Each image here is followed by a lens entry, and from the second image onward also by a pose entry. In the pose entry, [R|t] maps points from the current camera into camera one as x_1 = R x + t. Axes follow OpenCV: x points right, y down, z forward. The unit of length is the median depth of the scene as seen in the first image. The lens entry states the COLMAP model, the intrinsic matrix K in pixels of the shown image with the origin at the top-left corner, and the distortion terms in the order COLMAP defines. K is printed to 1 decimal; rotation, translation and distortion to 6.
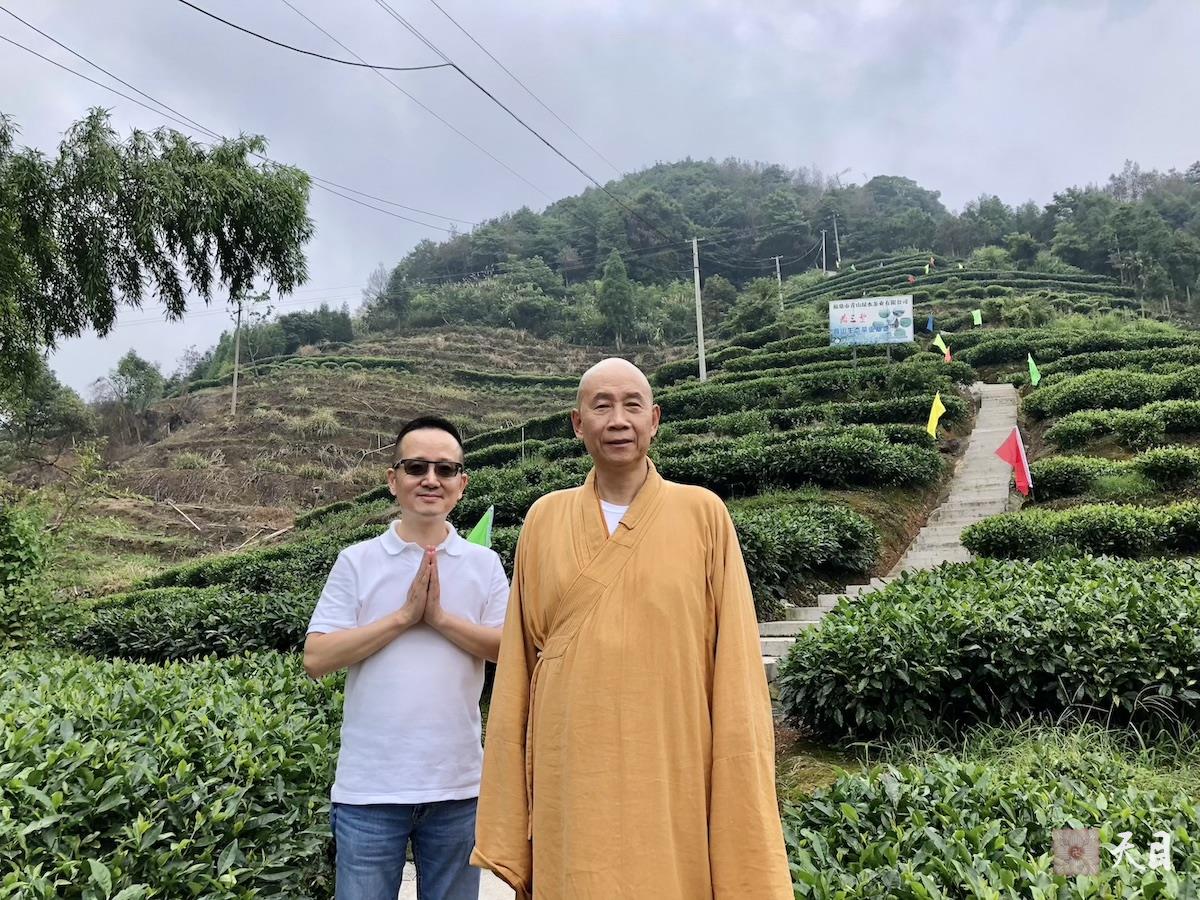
lens RADIAL K [[955.6, 0, 600.0], [0, 955.6, 450.0], [0, 0, 1]] dist [0.086003, -0.195867]
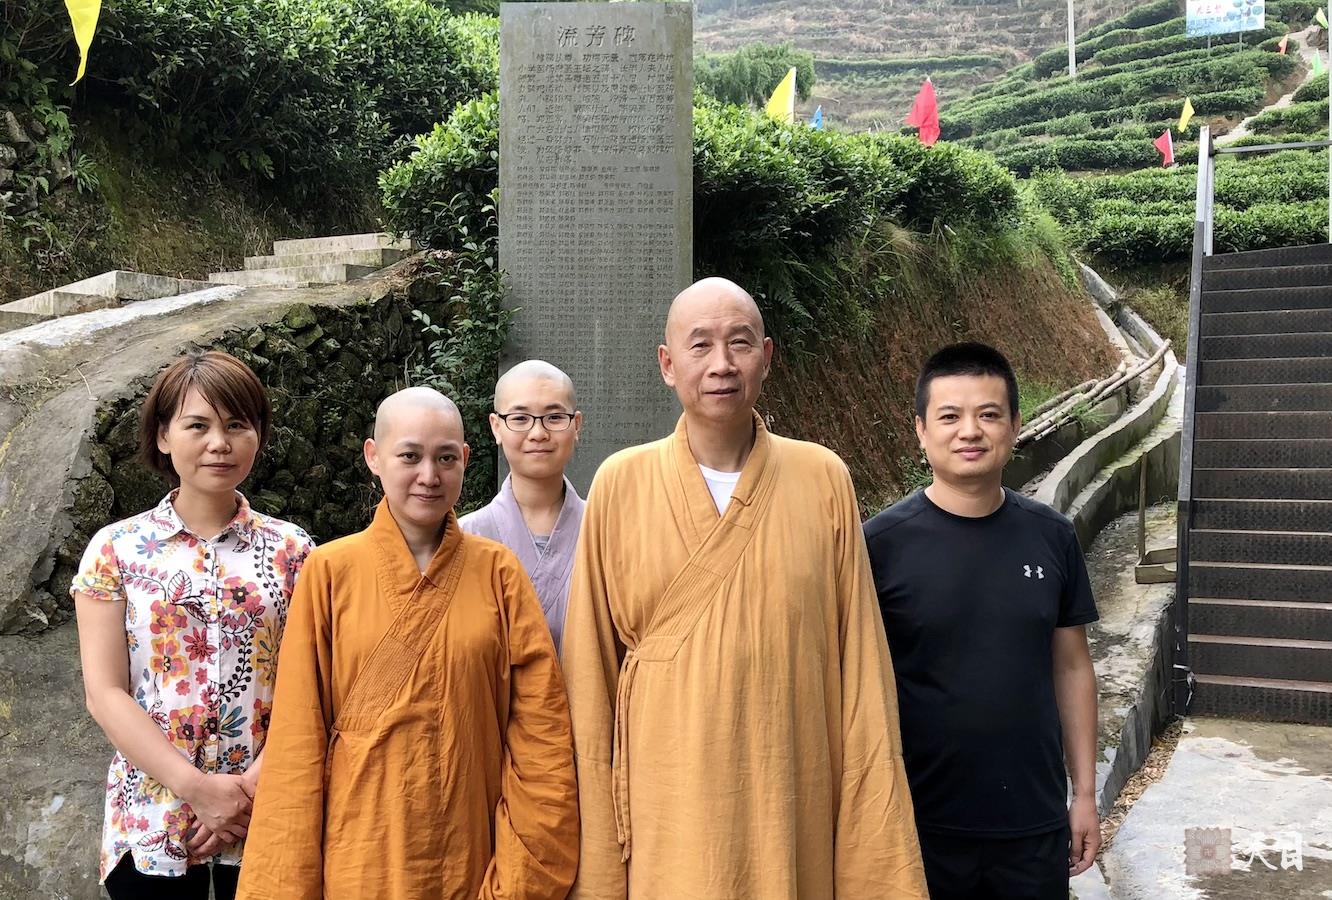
lens RADIAL K [[1467.2, 0, 593.8], [0, 1467.2, 450.1], [0, 0, 1]] dist [0.154648, -0.178012]
pose [[0.960646, -0.007684, -0.277668, 0.065525], [0.062292, 0.980117, 0.188390, -0.013373], [0.270700, -0.198273, 0.942024, -0.883040]]
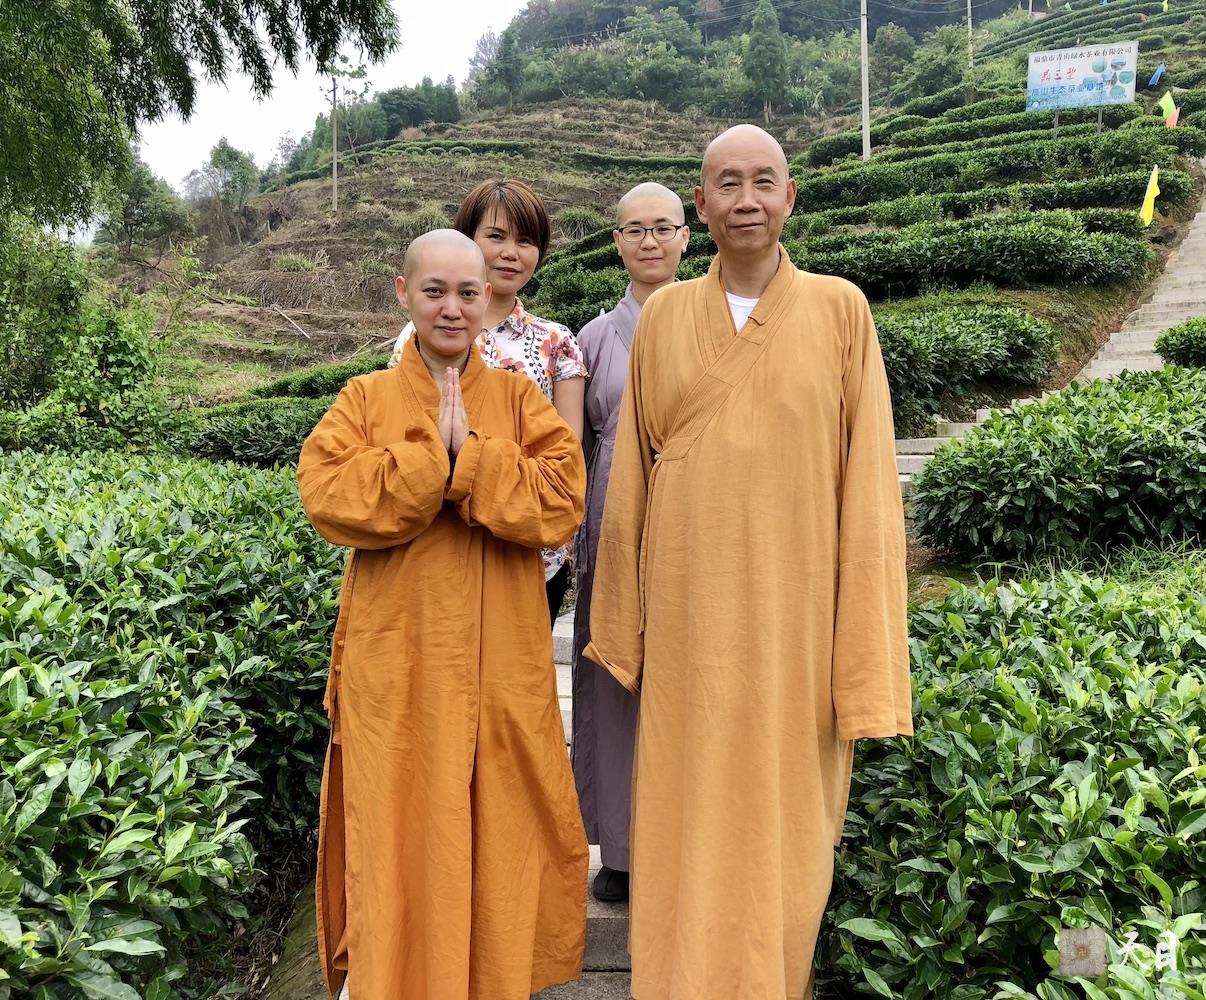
lens RADIAL K [[1070.6, 0, 600.0], [0, 1070.6, 490.7], [0, 0, 1]] dist [0.003974, 0.035026]
pose [[0.991505, 0.018589, -0.128730, 0.003379], [0.010449, 0.975152, 0.221292, 0.000536], [0.129645, -0.220758, 0.966674, -0.004539]]
